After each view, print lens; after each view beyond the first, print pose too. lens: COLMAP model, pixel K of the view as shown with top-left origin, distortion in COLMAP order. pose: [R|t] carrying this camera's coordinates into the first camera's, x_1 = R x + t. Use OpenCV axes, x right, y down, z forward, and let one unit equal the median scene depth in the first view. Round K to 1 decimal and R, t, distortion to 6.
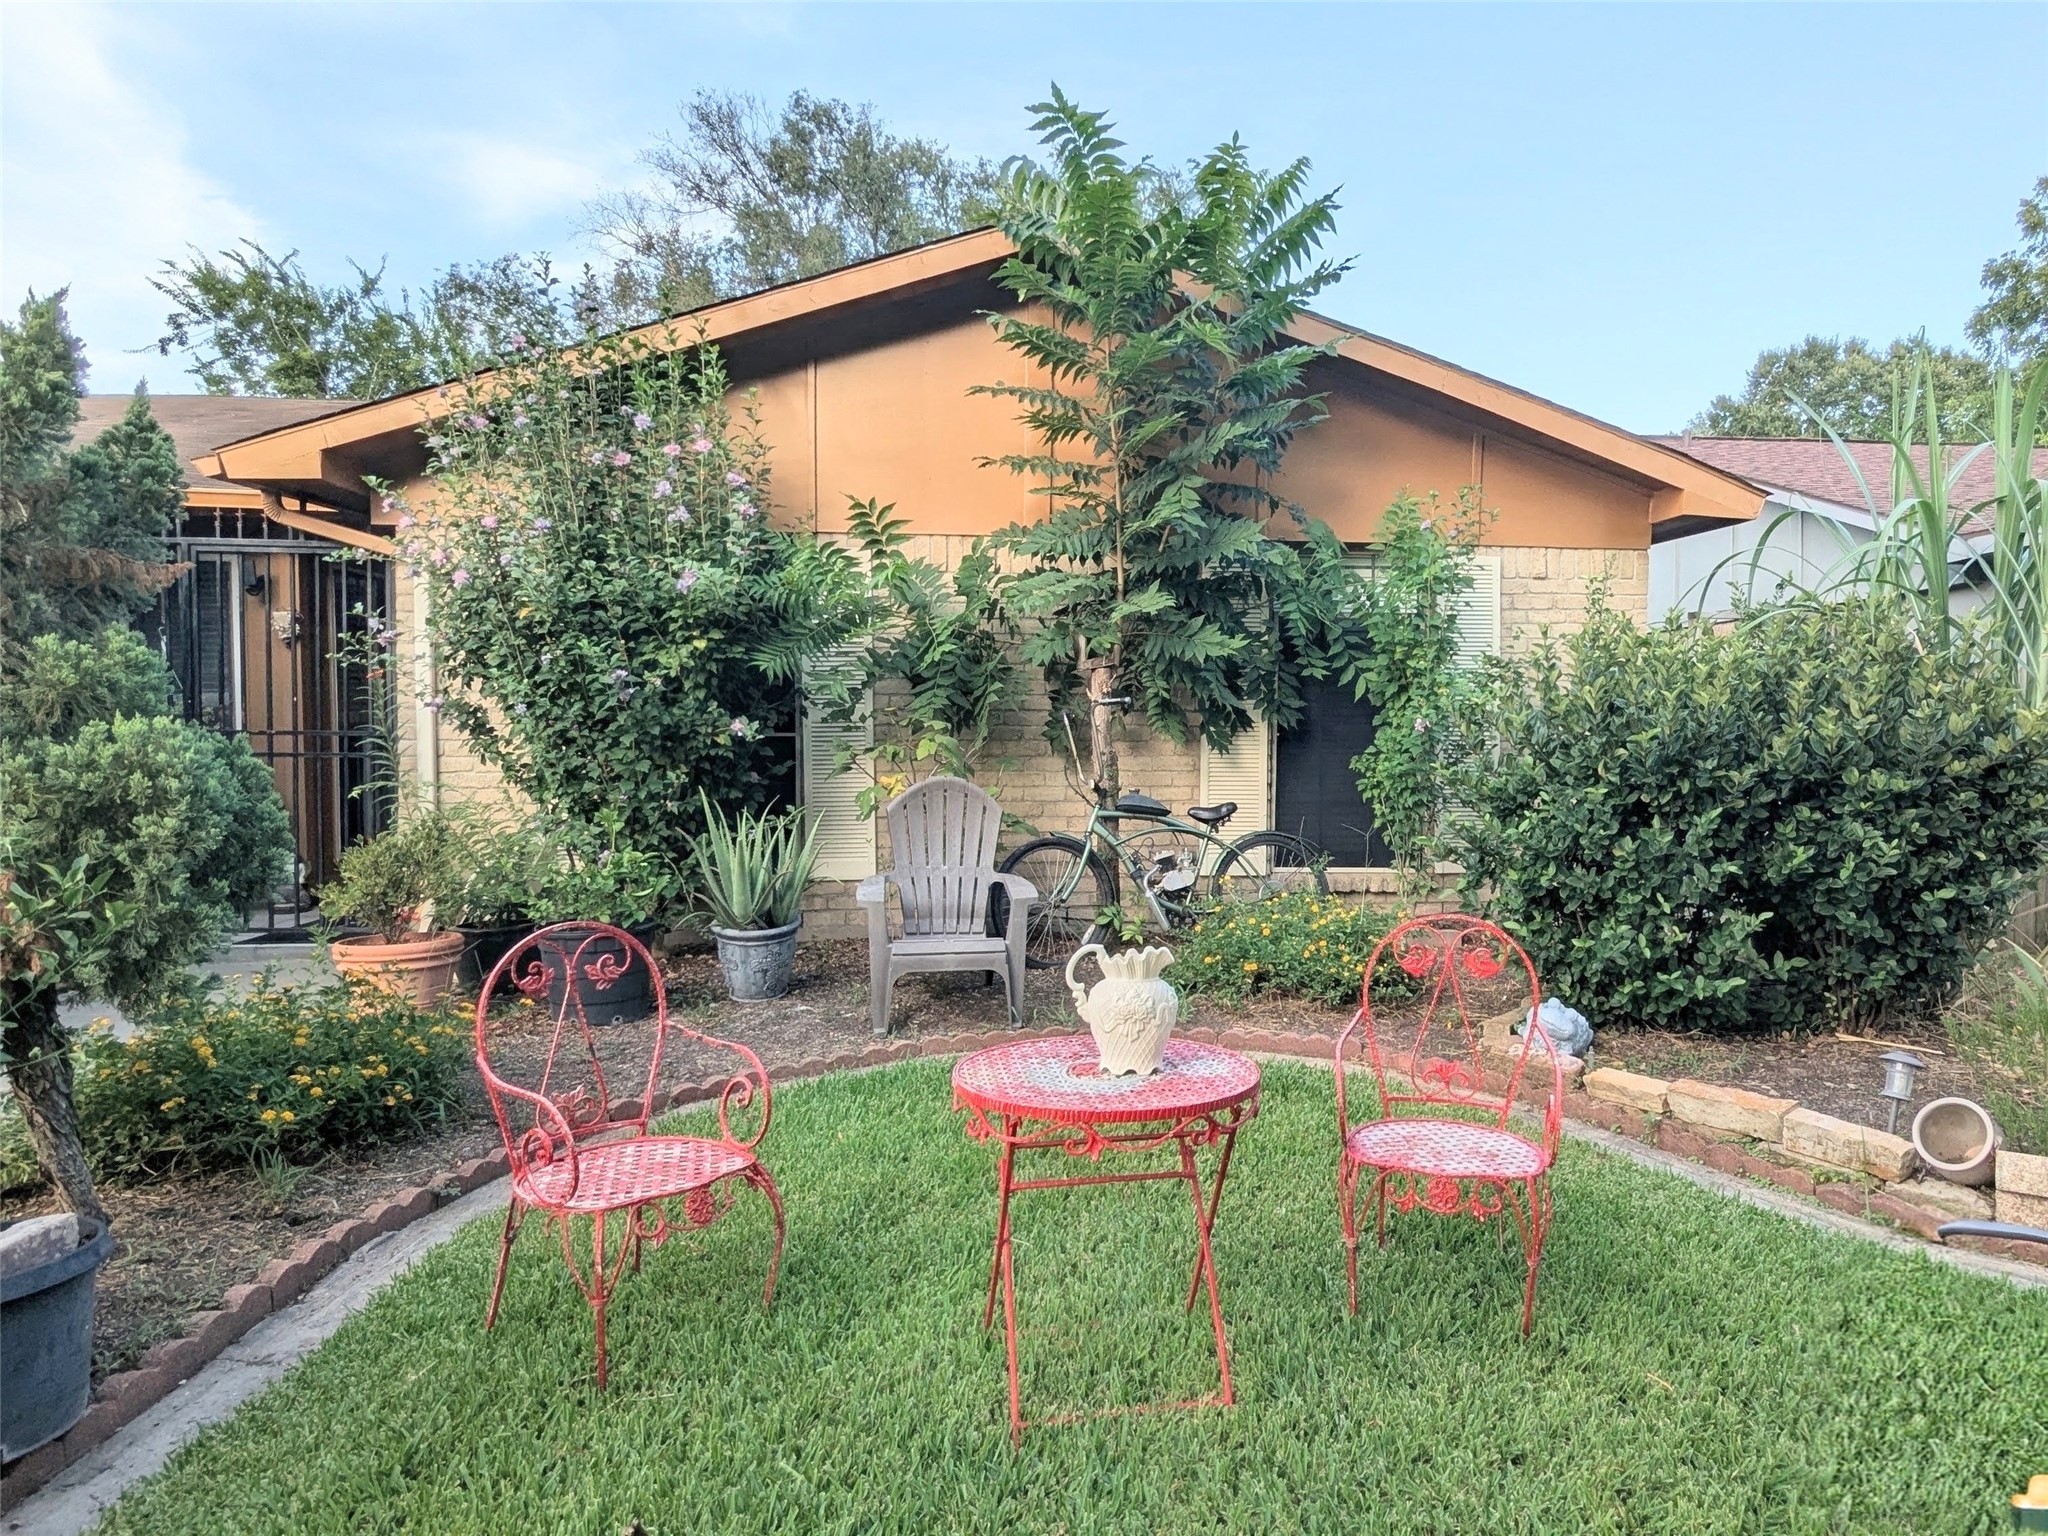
lens RADIAL K [[952.8, 0, 1024.0], [0, 952.8, 768.0], [0, 0, 1]] dist [-0.000128, -0.000045]
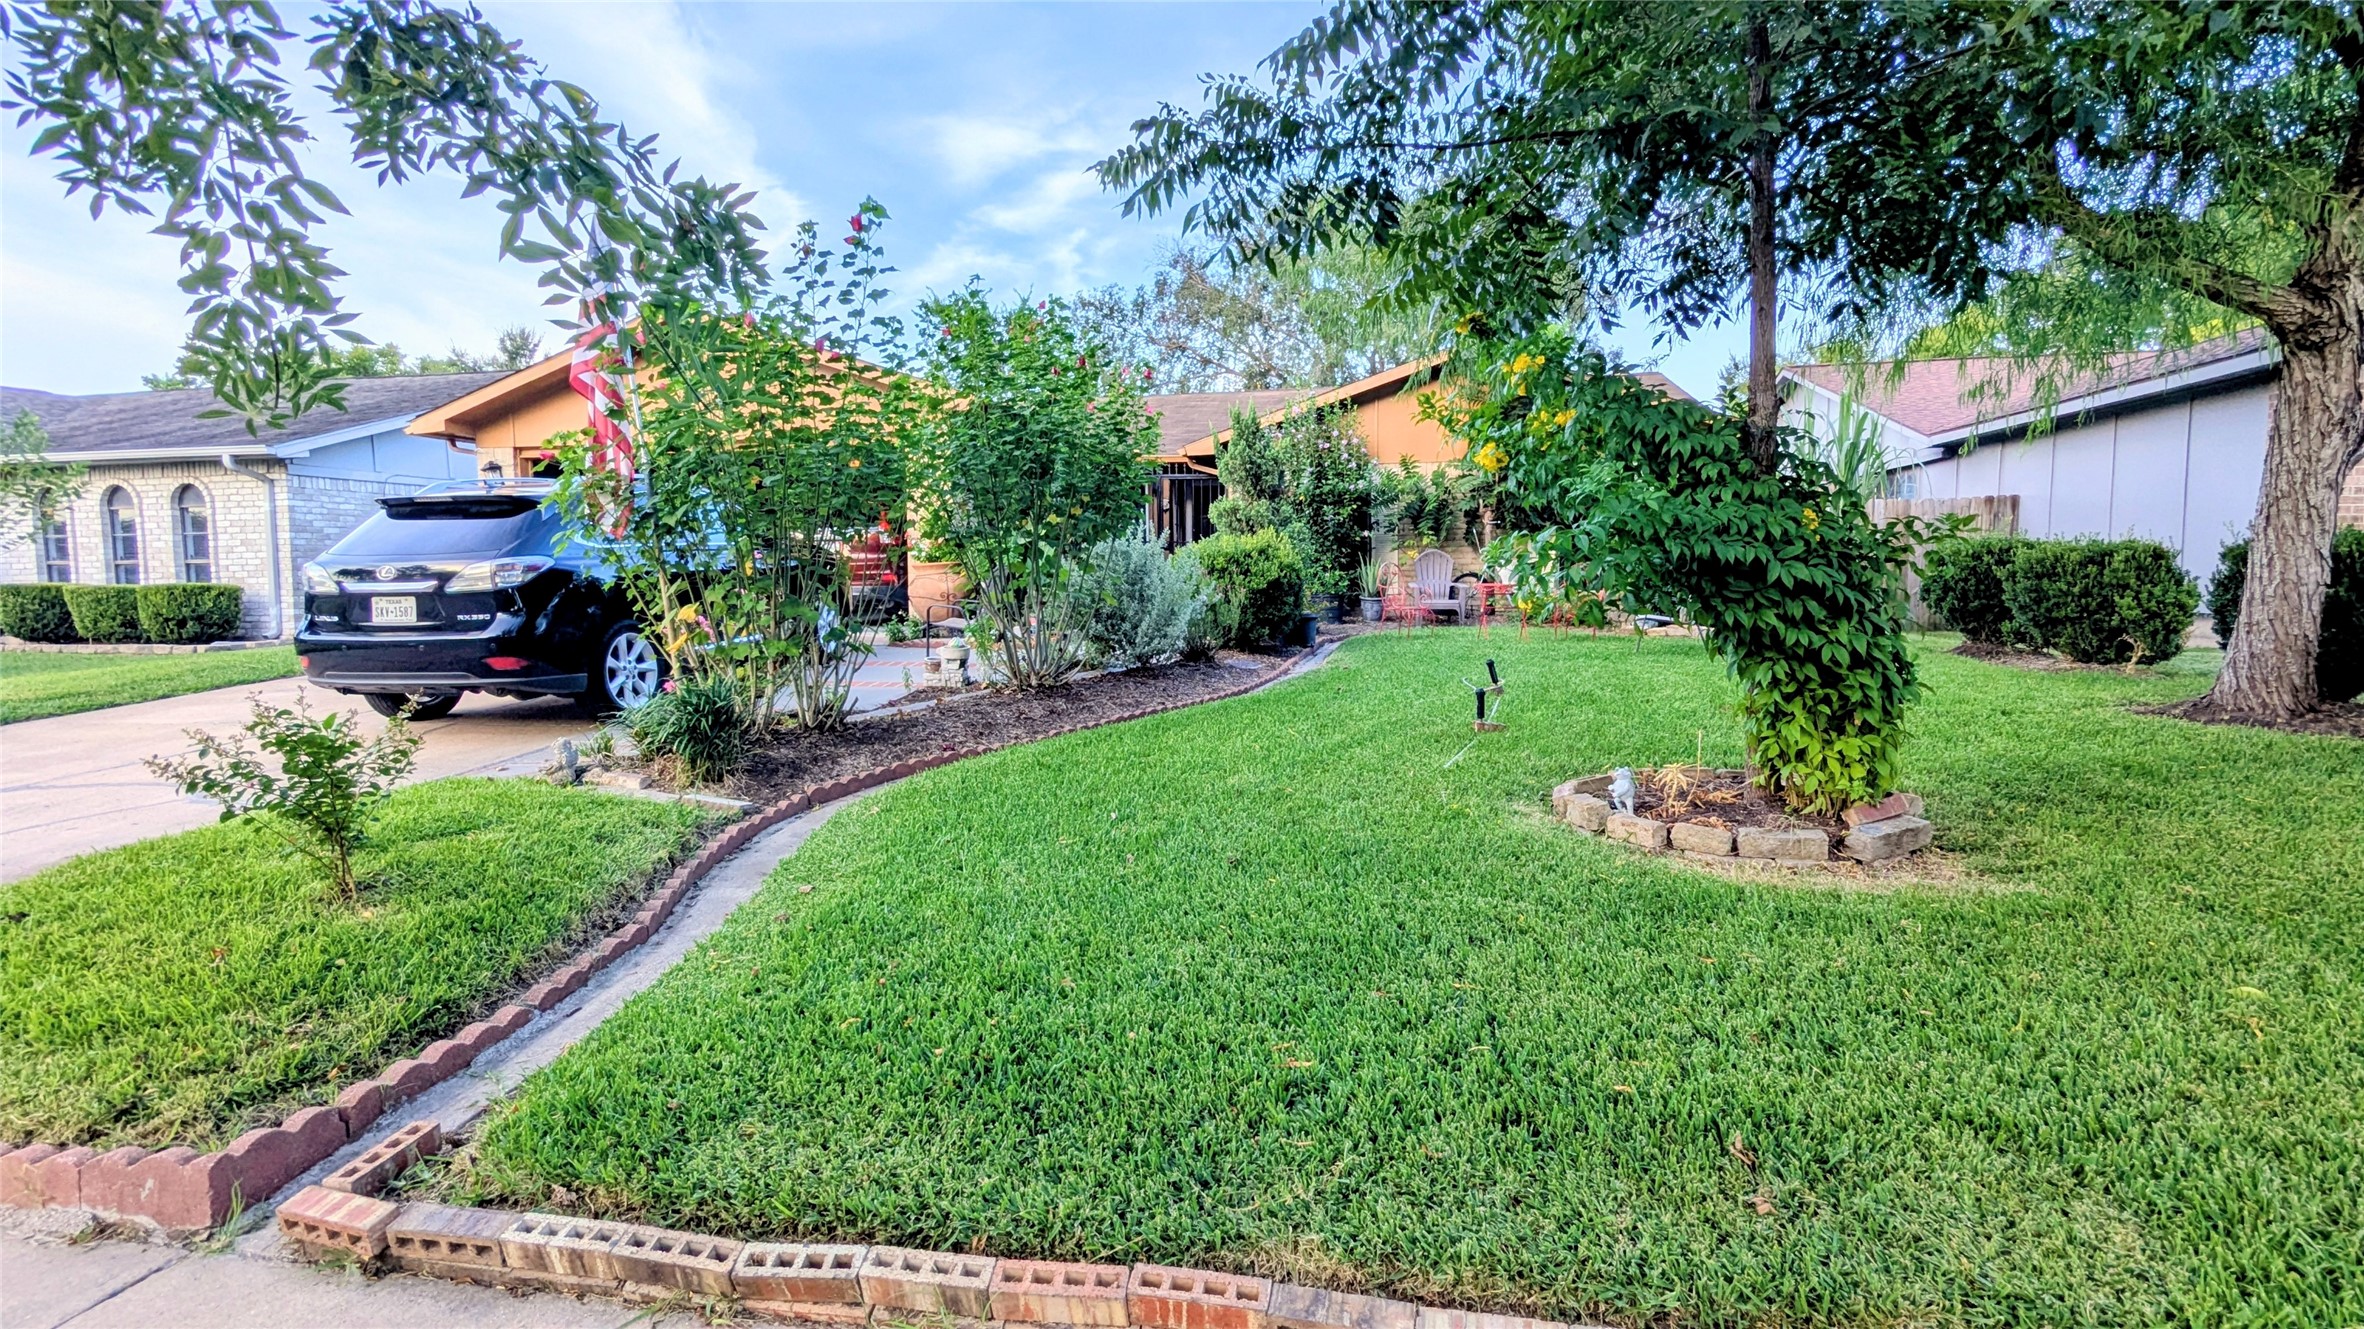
lens RADIAL K [[942.4, 0, 1182.0], [0, 942.4, 664.5], [0, 0, 1]] dist [0.018891, 0.000008]
pose [[0.982469, 0.006744, -0.186302, -0.272713], [-0.001265, 0.999564, 0.029511, 0.253543], [0.186420, -0.028757, 0.982049, -1.822366]]
